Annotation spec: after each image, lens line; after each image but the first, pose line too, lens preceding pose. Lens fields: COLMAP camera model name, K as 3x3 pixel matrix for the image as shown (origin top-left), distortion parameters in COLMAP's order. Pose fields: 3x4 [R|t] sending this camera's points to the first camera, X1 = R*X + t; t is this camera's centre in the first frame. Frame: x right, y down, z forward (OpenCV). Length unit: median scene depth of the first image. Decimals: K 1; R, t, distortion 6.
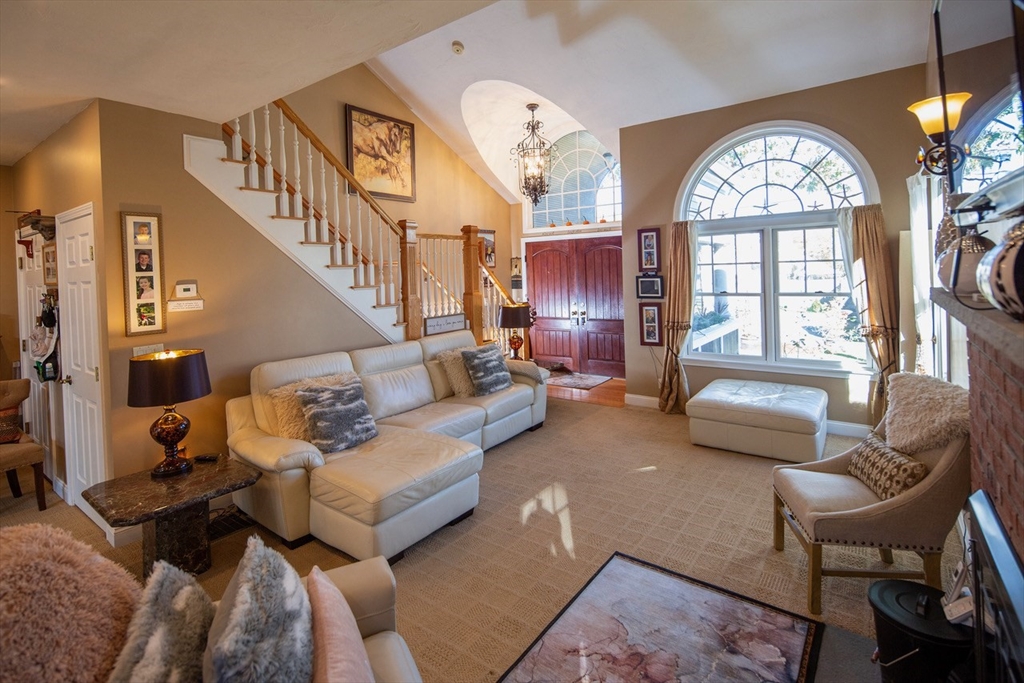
lens RADIAL K [[489.5, 0, 511.7], [0, 489.5, 282.4], [0, 0, 1]] dist [0.000697, 0.000143]
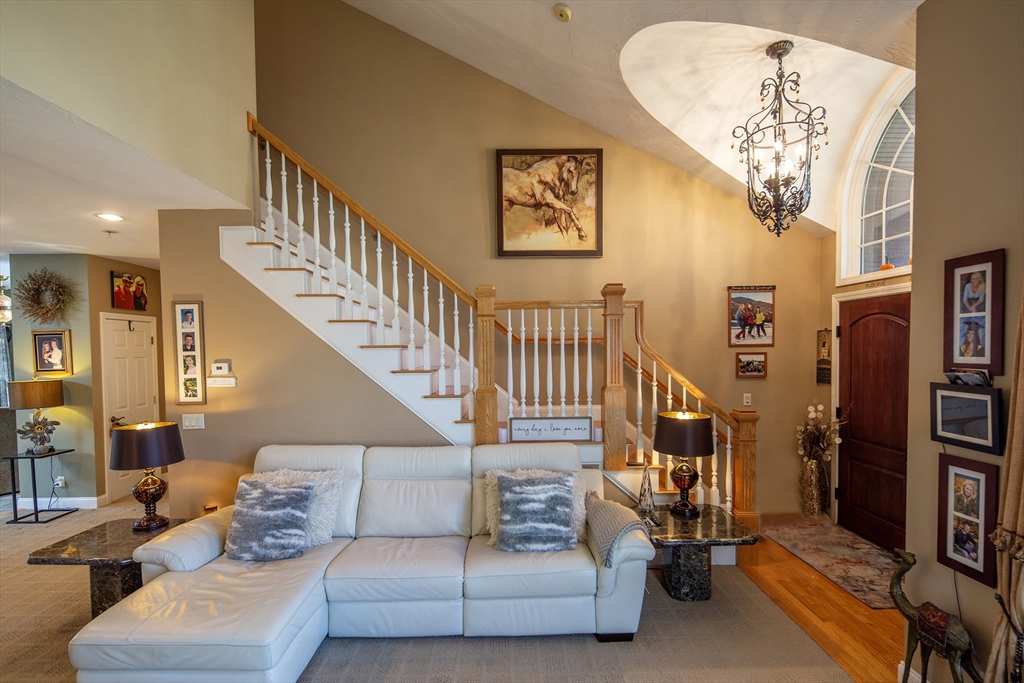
lens RADIAL K [[494.2, 0, 510.4], [0, 494.2, 369.4], [0, 0, 1]] dist [0.001788, 0.000022]
pose [[0.598688, 0.059012, -0.798805, 0.408440], [-0.027292, 0.998206, 0.053288, -0.038736], [0.800517, -0.010102, 0.599225, 0.557612]]
